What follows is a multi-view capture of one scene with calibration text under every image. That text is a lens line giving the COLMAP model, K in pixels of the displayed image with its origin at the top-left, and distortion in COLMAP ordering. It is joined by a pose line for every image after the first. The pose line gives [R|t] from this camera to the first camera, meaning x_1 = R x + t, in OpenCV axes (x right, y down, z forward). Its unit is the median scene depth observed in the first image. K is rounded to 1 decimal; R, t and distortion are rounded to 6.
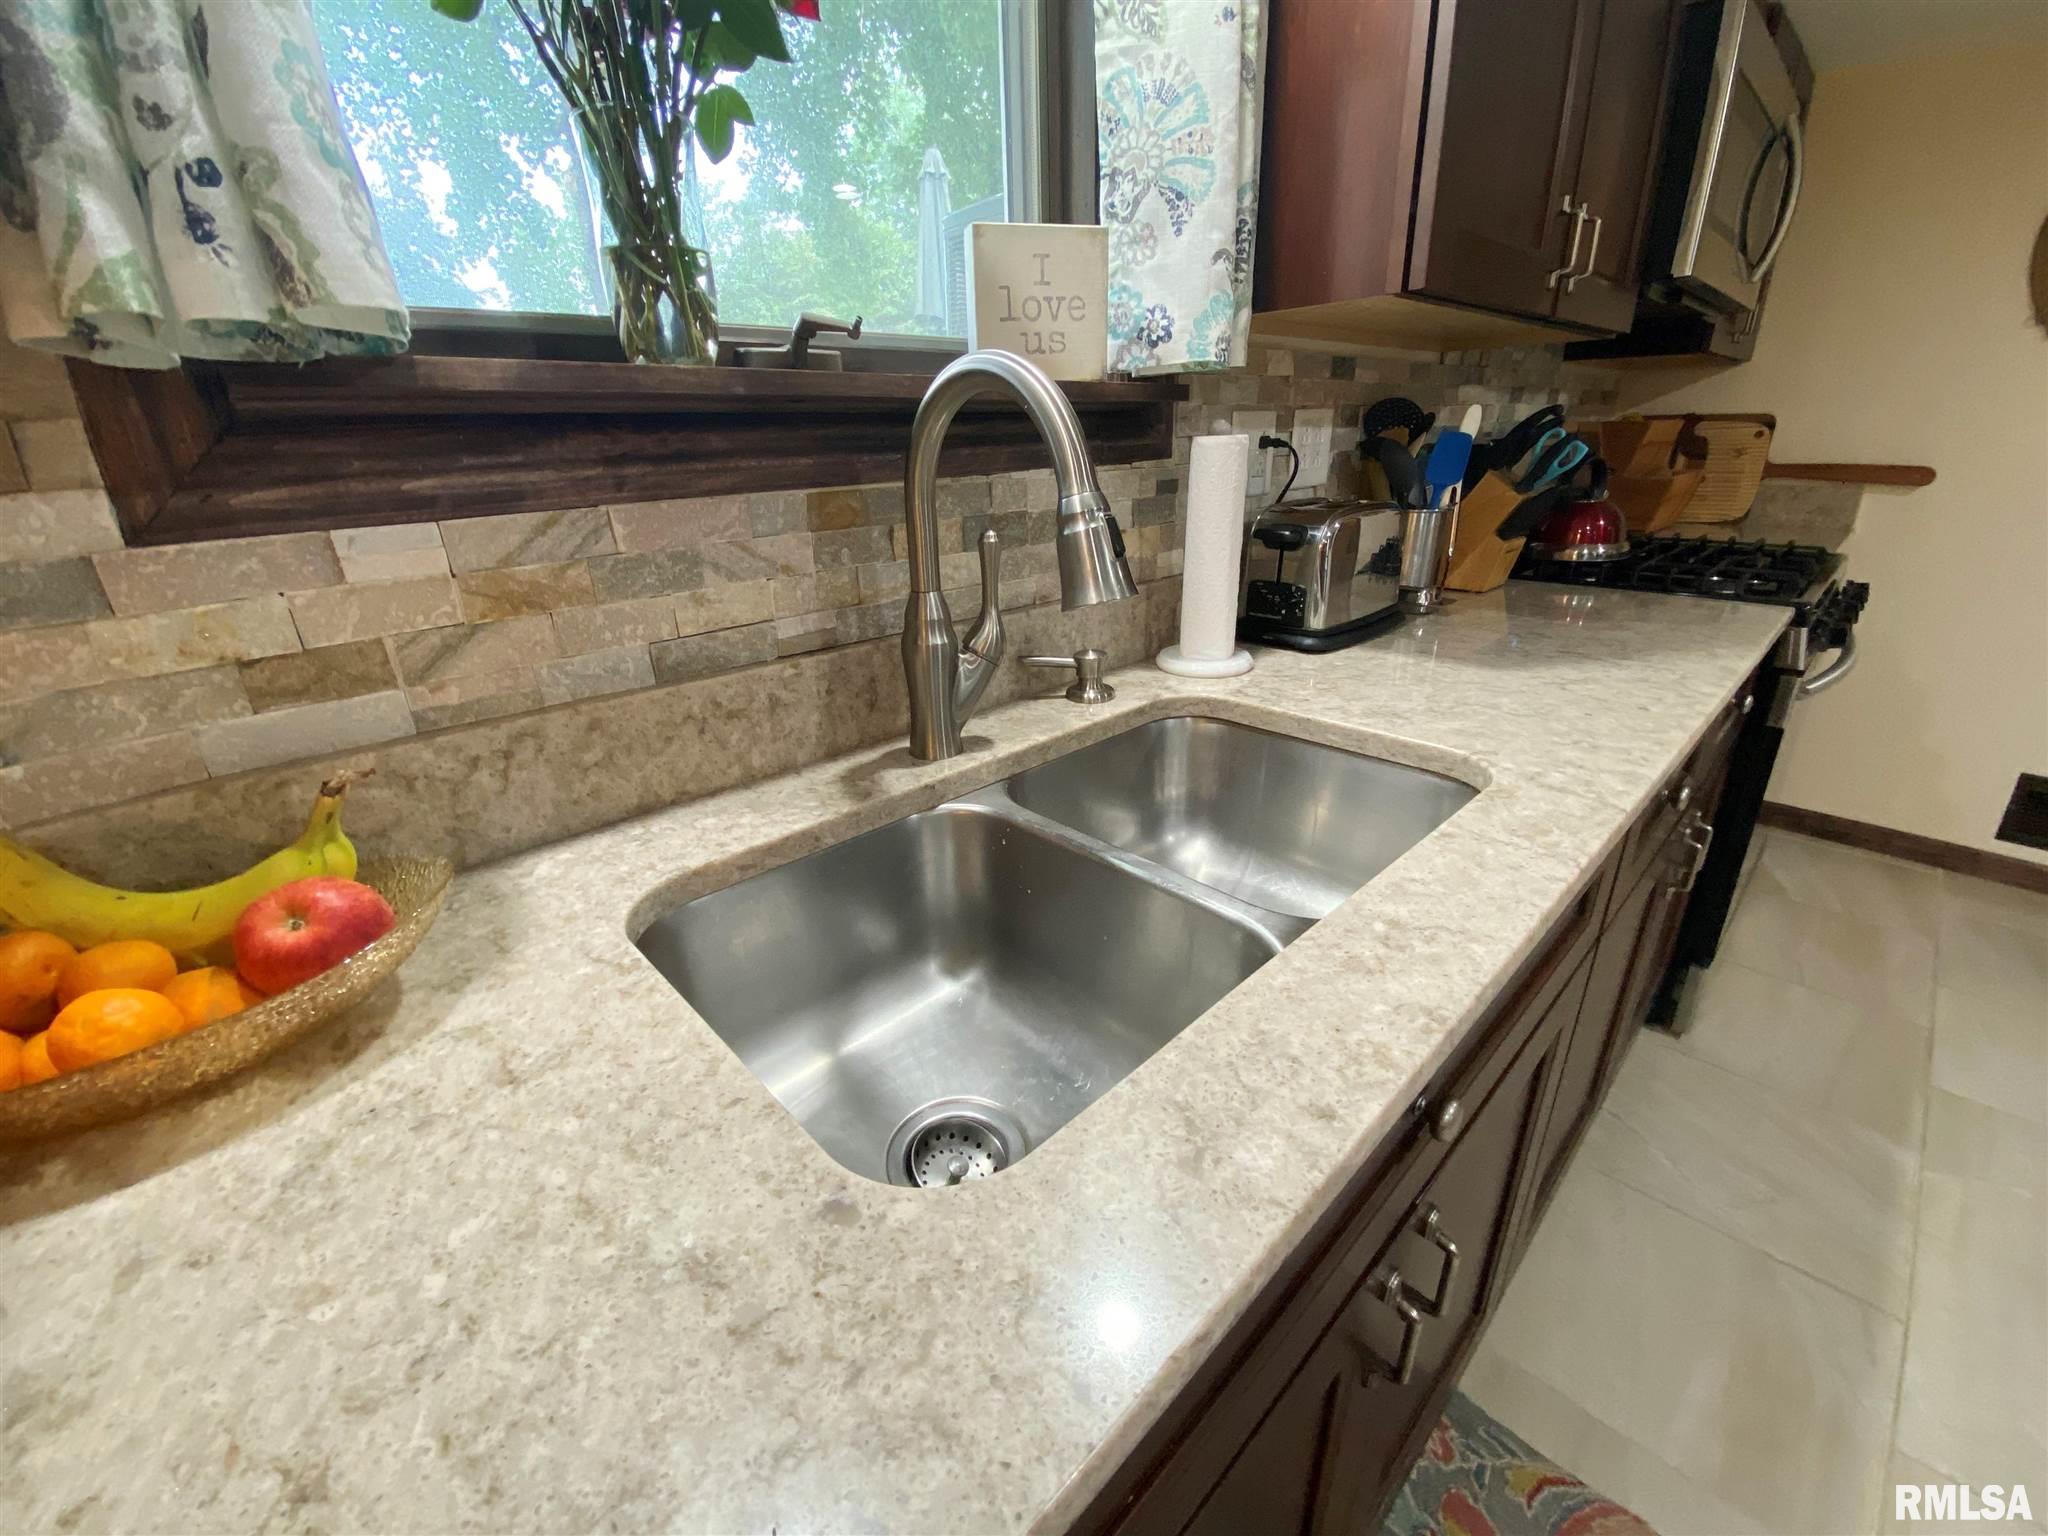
lens RADIAL K [[852.6, 0, 1050.5], [0, 852.6, 768.9], [0, 0, 1]] dist [-0.002327, -0.000255]
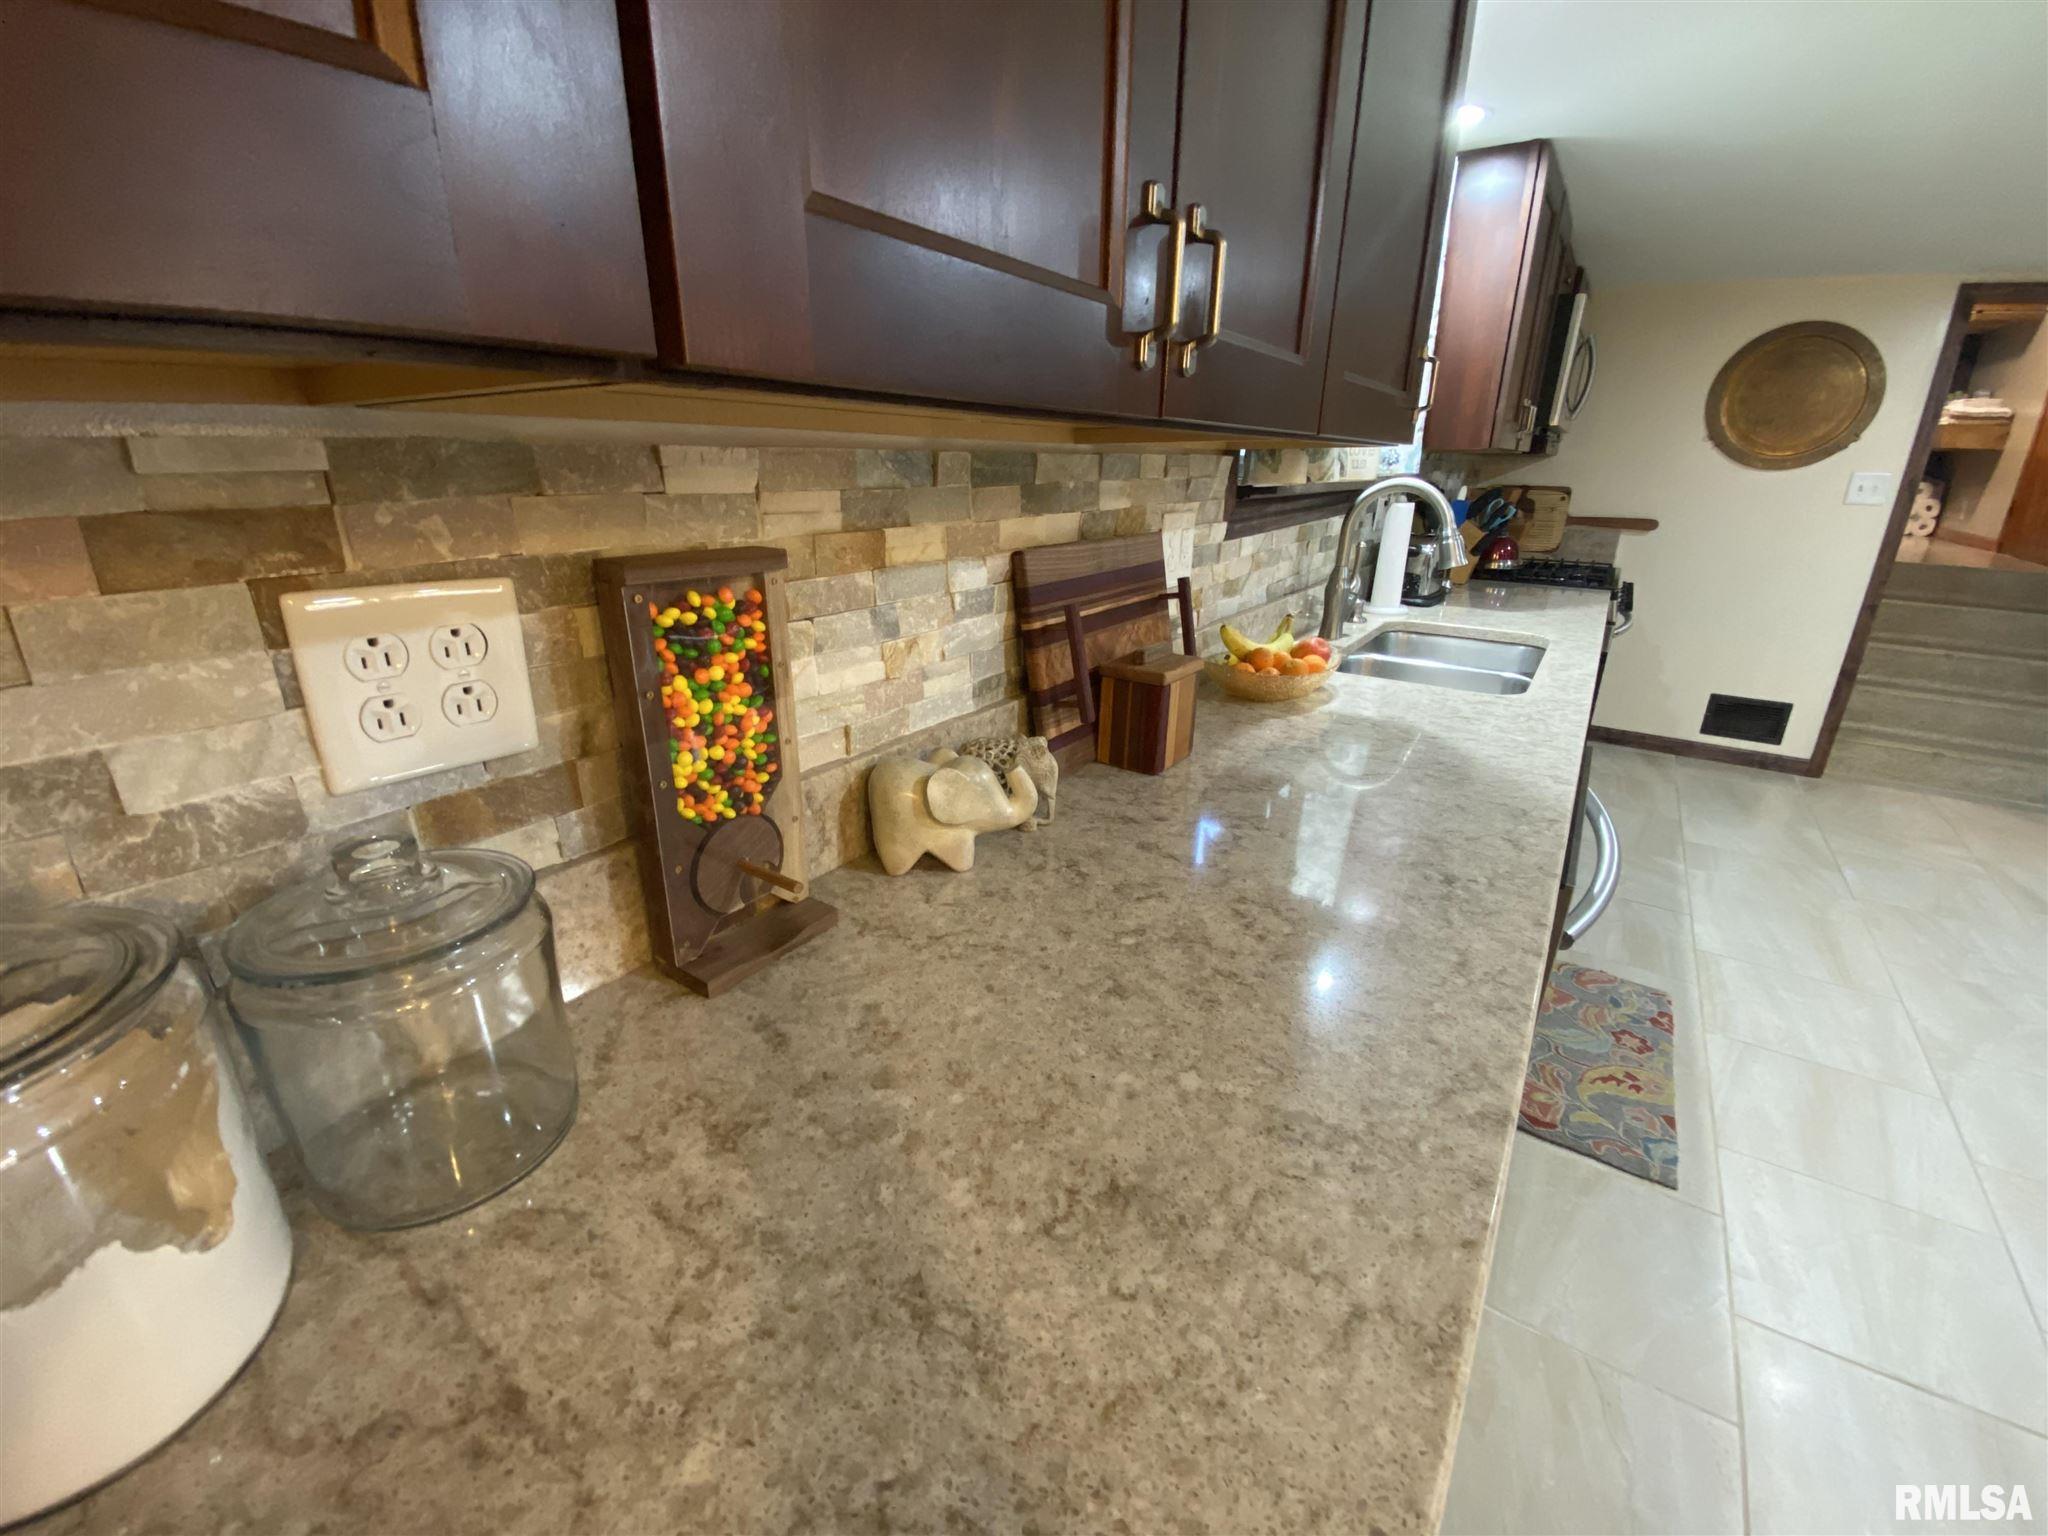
lens RADIAL K [[817.0, 0, 1024.0], [0, 817.0, 768.0], [0, 0, 1]] dist [-0.001103, -0.000278]
pose [[0.985994, -0.034304, 0.163214, -0.652715], [0.038835, 0.998942, -0.024651, 0.176113], [-0.162196, 0.030644, 0.986283, -0.519576]]
